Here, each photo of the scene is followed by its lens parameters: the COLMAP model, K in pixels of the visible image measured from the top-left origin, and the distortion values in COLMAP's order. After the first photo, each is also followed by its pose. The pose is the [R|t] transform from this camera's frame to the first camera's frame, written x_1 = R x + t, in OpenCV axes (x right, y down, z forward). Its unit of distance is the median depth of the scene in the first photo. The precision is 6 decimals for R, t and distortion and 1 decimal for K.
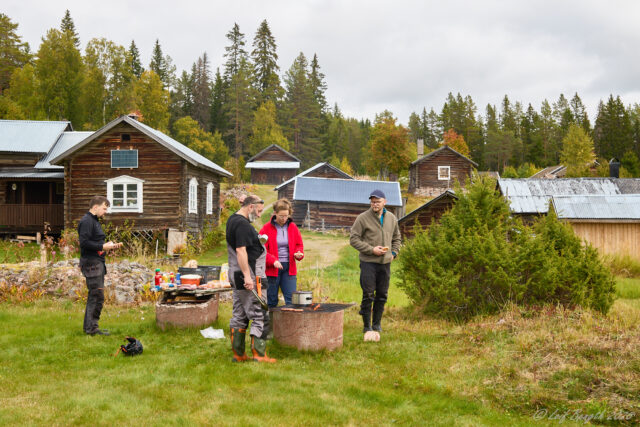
lens RADIAL K [[814.6, 0, 320.0], [0, 814.6, 213.5], [0, 0, 1]] dist [0.005607, 0.012432]
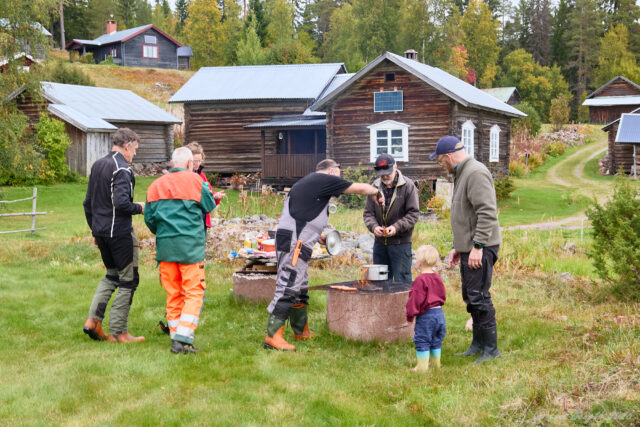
lens RADIAL K [[907.1, 0, 320.0], [0, 907.1, 213.5], [0, 0, 1]] dist [0.022705, 0.030124]
pose [[0.927672, 0.006893, -0.373334, 0.063214], [0.014920, 0.998347, 0.055506, -0.000752], [0.373099, -0.057061, 0.926035, 0.041496]]
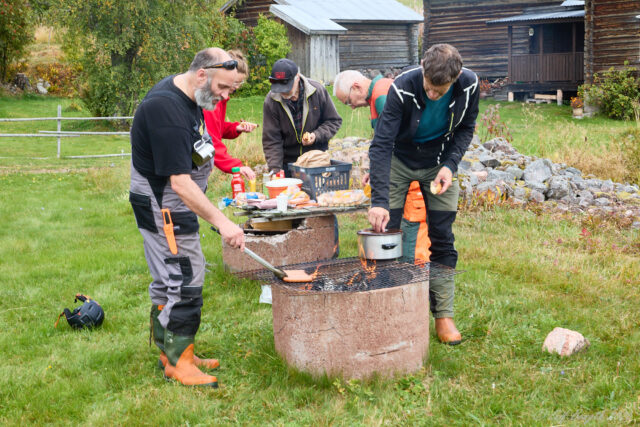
lens RADIAL K [[970.0, 0, 320.0], [0, 970.0, 213.5], [0, 0, 1]] dist [0.009276, 0.022320]
pose [[0.773411, 0.061693, -0.630895, 0.072809], [0.035557, 0.989464, 0.140346, 0.002054], [0.632906, -0.130978, 0.763069, 0.139839]]
